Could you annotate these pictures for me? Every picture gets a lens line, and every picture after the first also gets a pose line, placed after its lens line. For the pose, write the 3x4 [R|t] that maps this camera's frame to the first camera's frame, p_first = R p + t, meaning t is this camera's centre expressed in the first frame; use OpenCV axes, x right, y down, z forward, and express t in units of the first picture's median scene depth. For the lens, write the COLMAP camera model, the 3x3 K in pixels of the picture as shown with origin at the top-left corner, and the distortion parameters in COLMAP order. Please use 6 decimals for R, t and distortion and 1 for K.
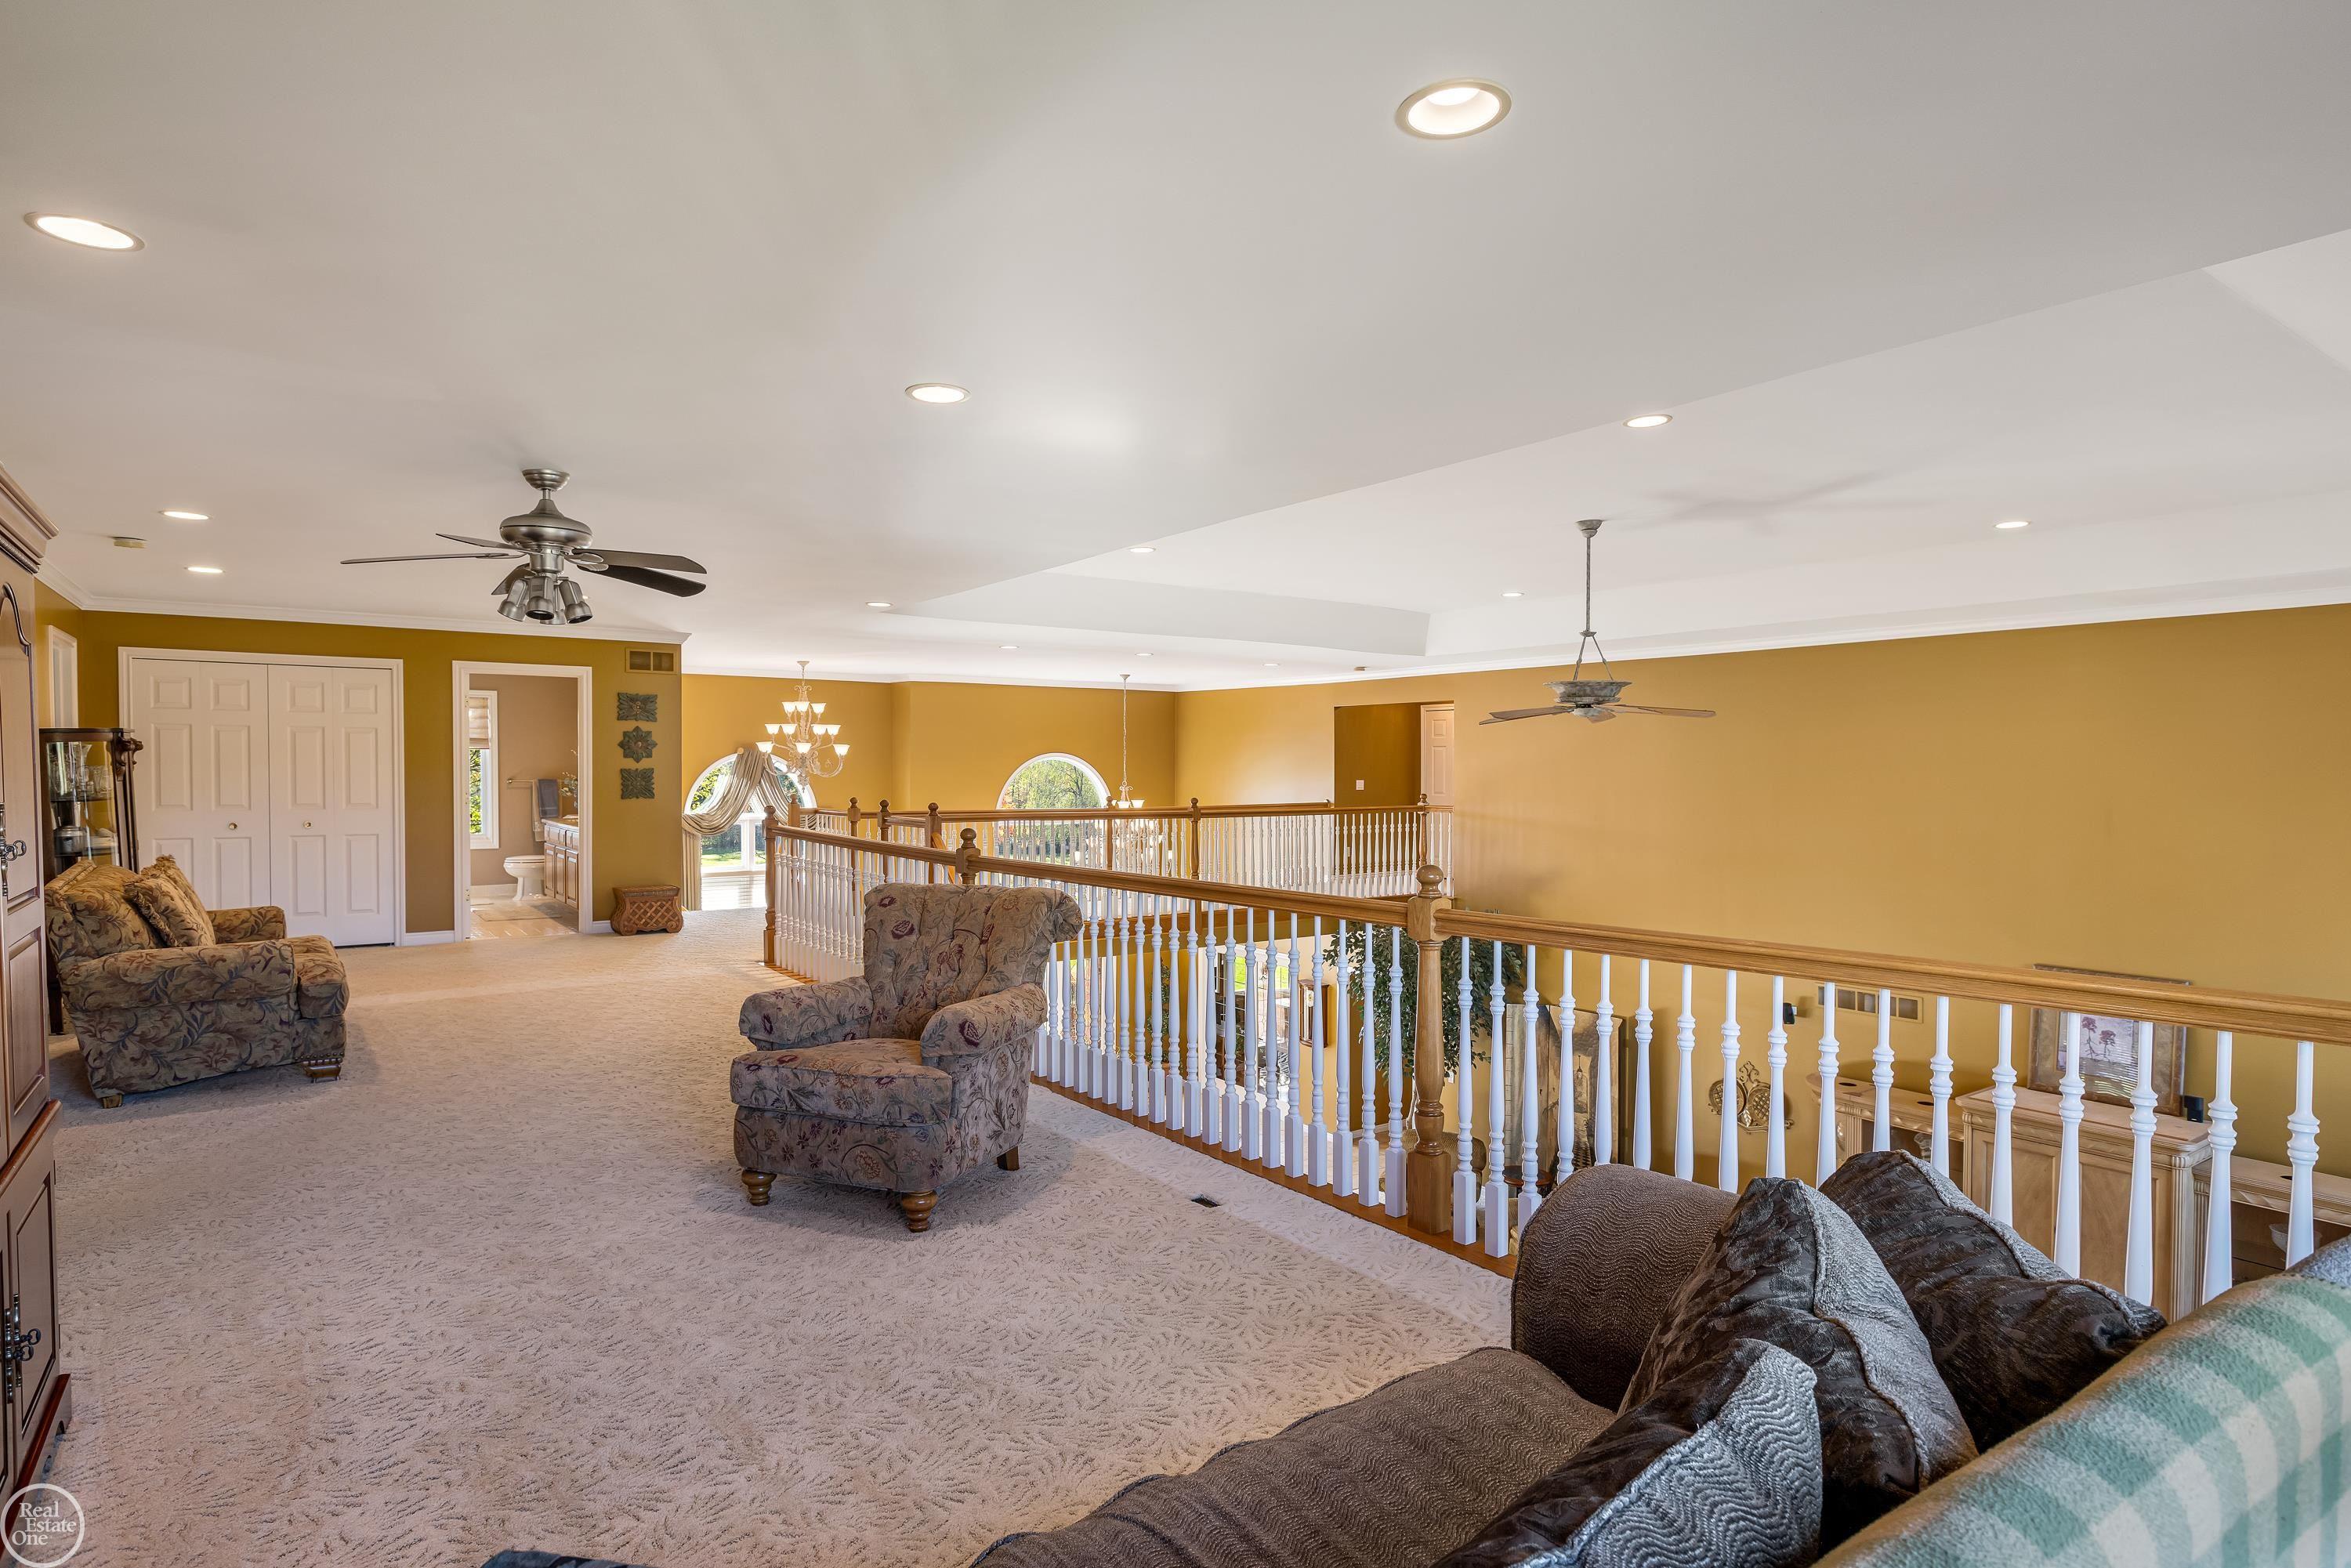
lens RADIAL K [[1239.7, 0, 1174.9], [0, 1239.7, 783.7], [0, 0, 1]] dist [-0.004536, 0.000962]
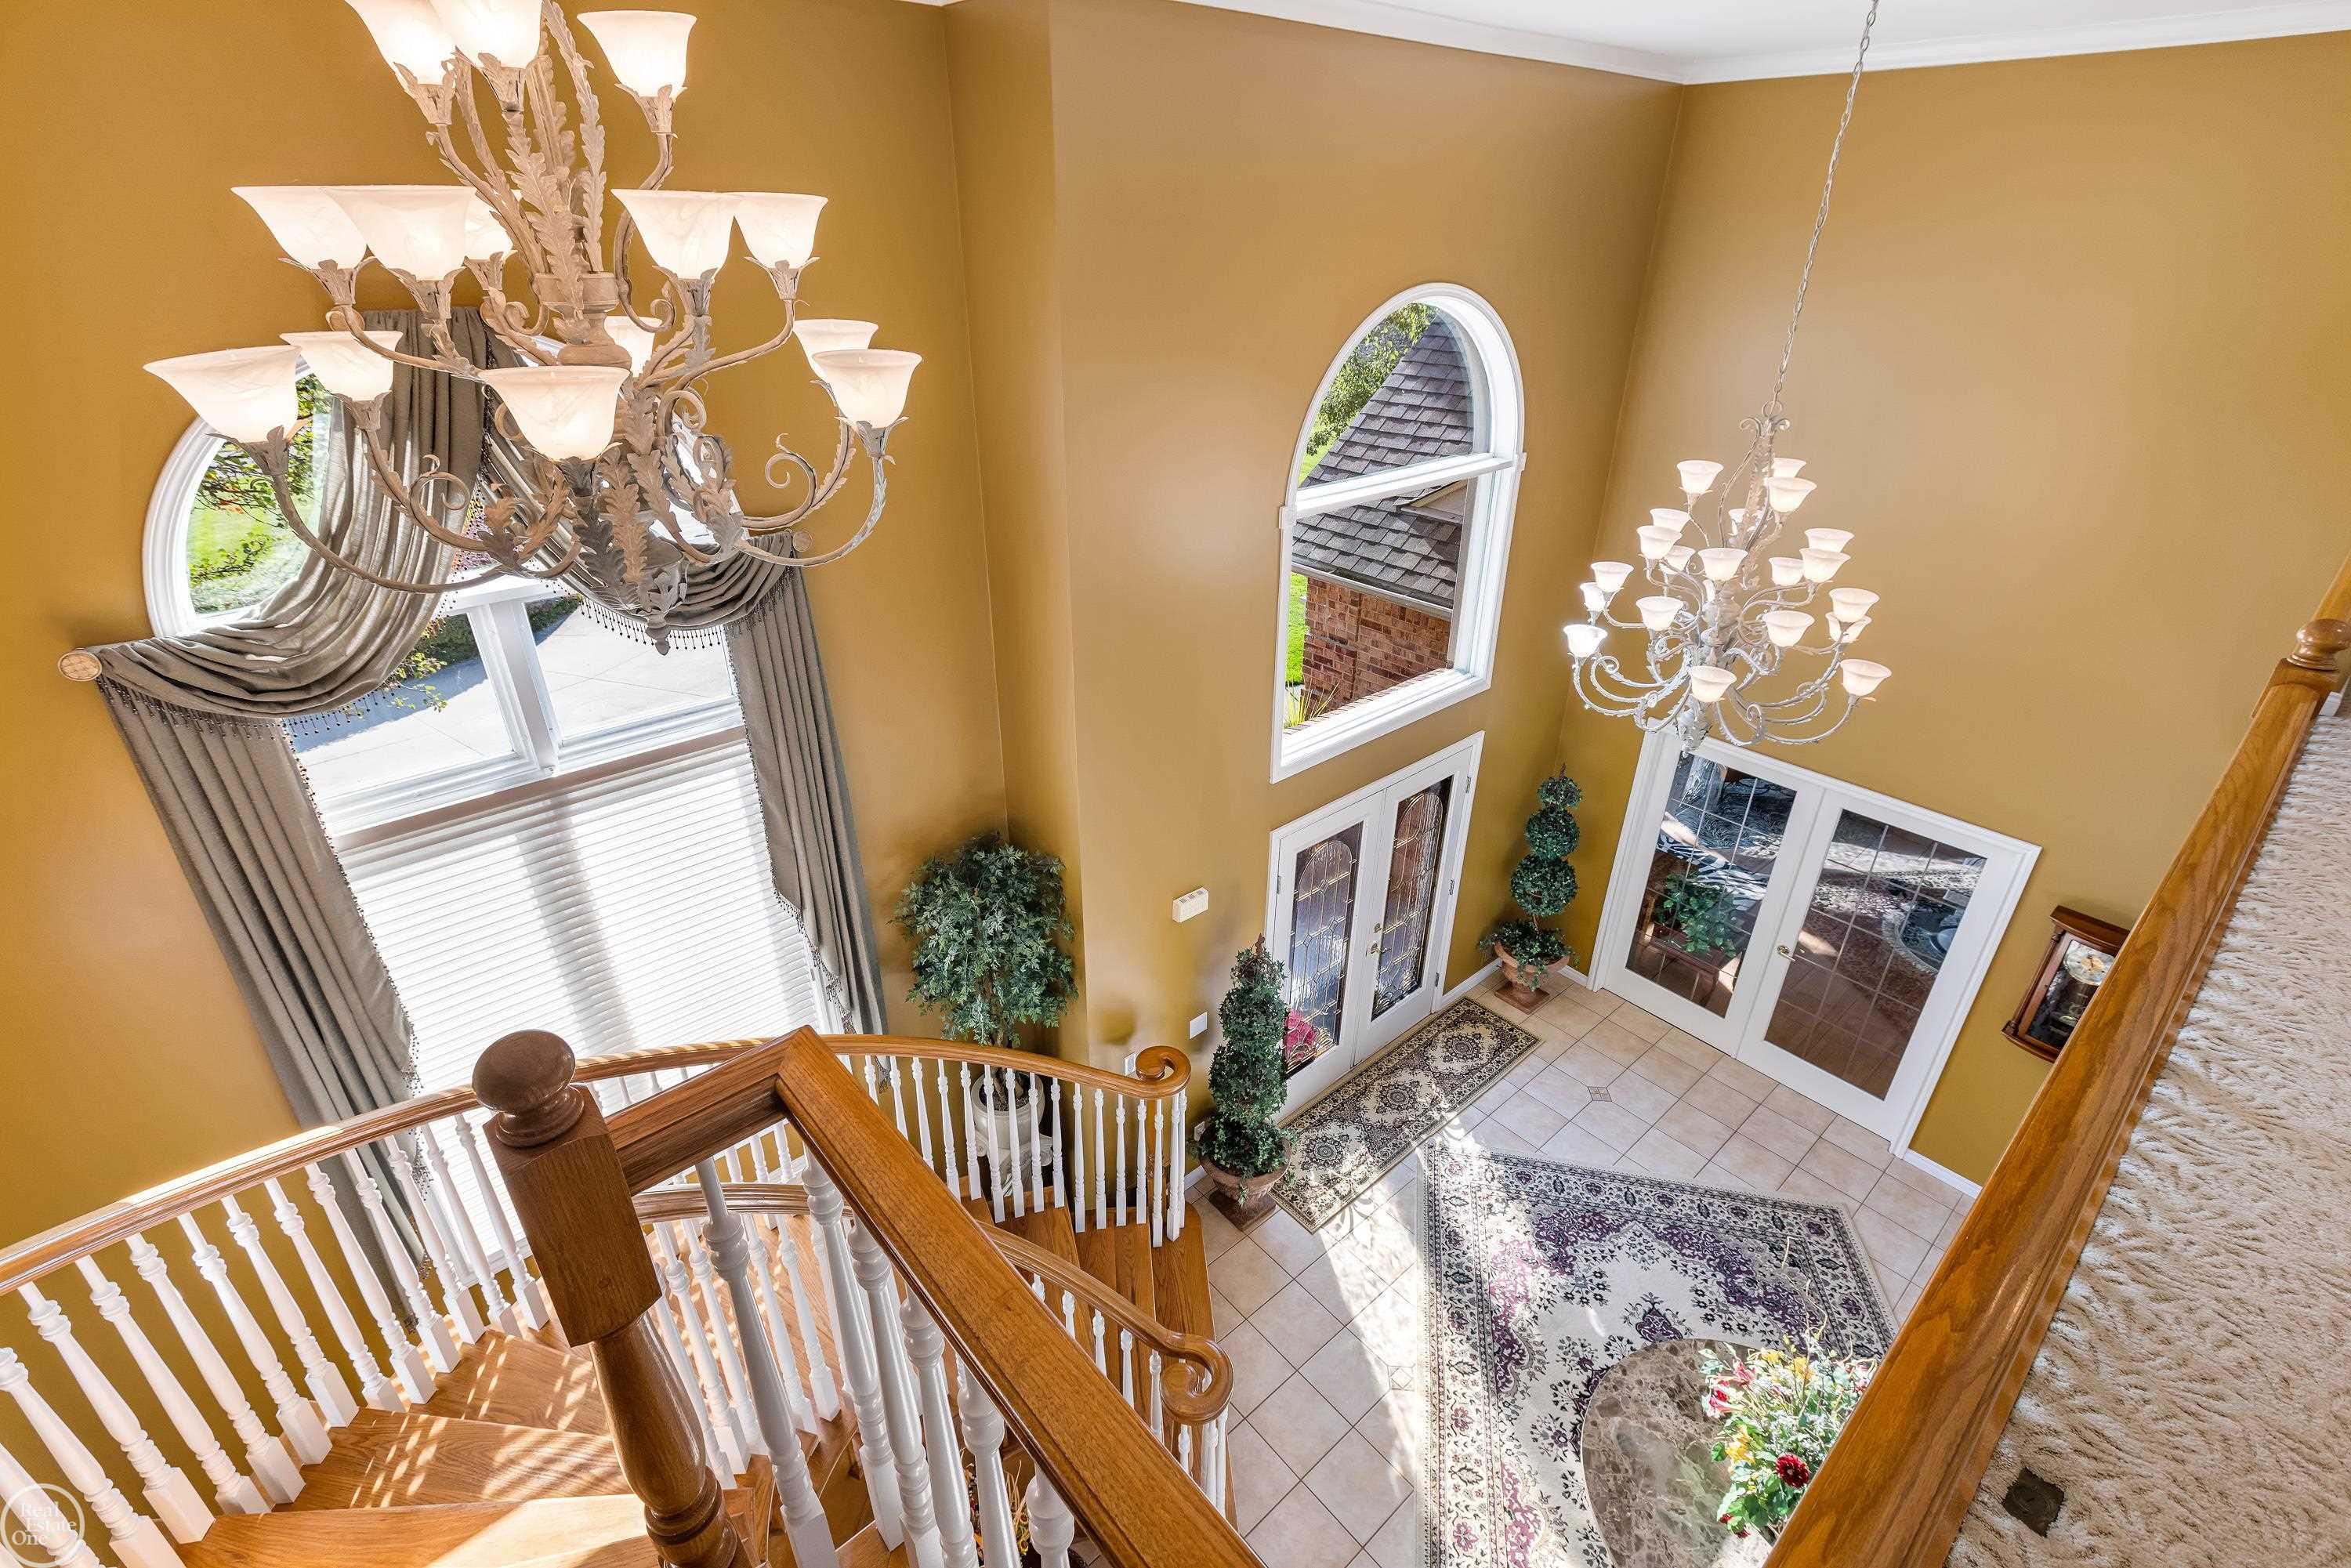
lens RADIAL K [[1057.8, 0, 1171.7], [0, 1057.8, 780.3], [0, 0, 1]] dist [-0.000592, -0.000021]
pose [[0.995285, -0.042244, 0.087310, -0.245517], [-0.001883, 0.891587, 0.452846, -0.042617], [-0.096975, -0.450875, 0.887304, 0.862005]]
